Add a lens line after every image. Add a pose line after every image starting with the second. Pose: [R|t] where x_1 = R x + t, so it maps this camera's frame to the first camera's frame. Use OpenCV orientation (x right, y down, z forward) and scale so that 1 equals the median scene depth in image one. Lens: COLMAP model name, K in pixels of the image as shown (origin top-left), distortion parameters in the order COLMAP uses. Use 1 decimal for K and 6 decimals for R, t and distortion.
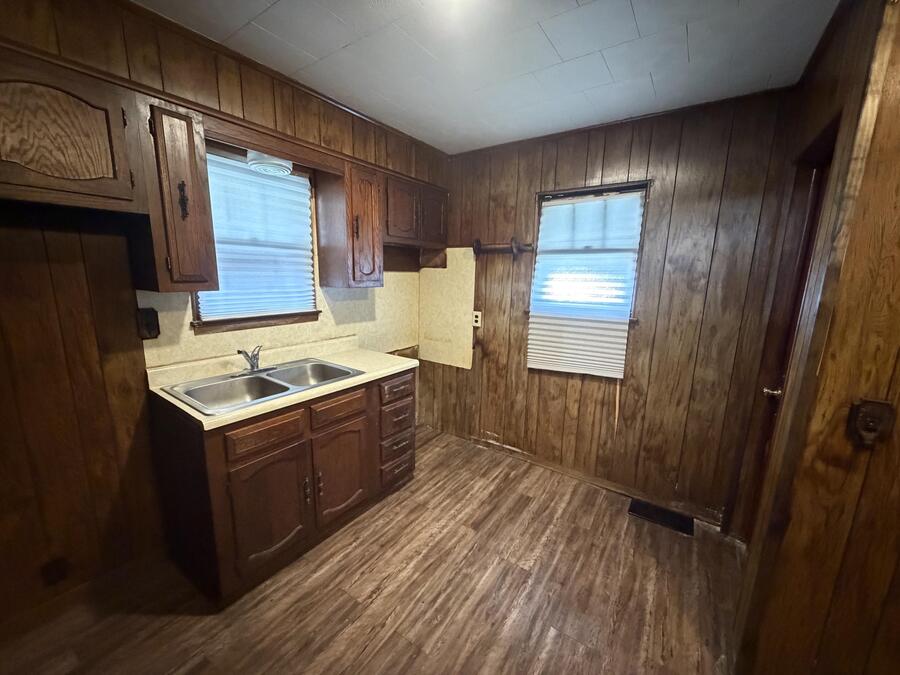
lens RADIAL K [[357.1, 0, 447.0], [0, 357.1, 339.8], [0, 0, 1]] dist [-0.000936, -0.000220]
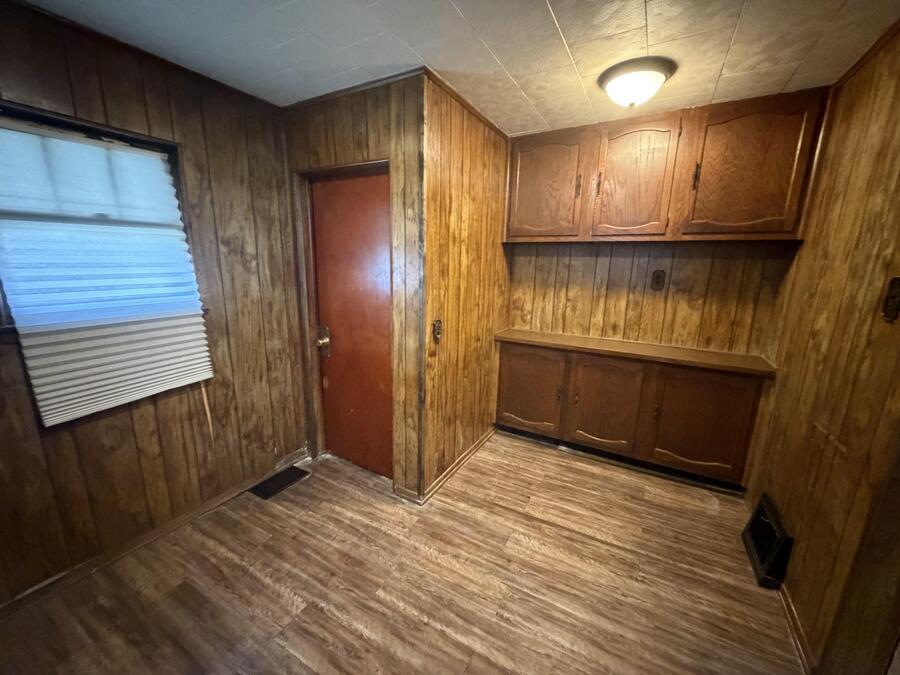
lens RADIAL K [[357.1, 0, 447.0], [0, 357.1, 339.8], [0, 0, 1]] dist [-0.000936, -0.000220]
pose [[-0.088554, -0.235787, 0.967762, -0.422732], [0.166377, 0.954428, 0.247762, -0.109654], [-0.982078, 0.182953, -0.045289, 0.505593]]
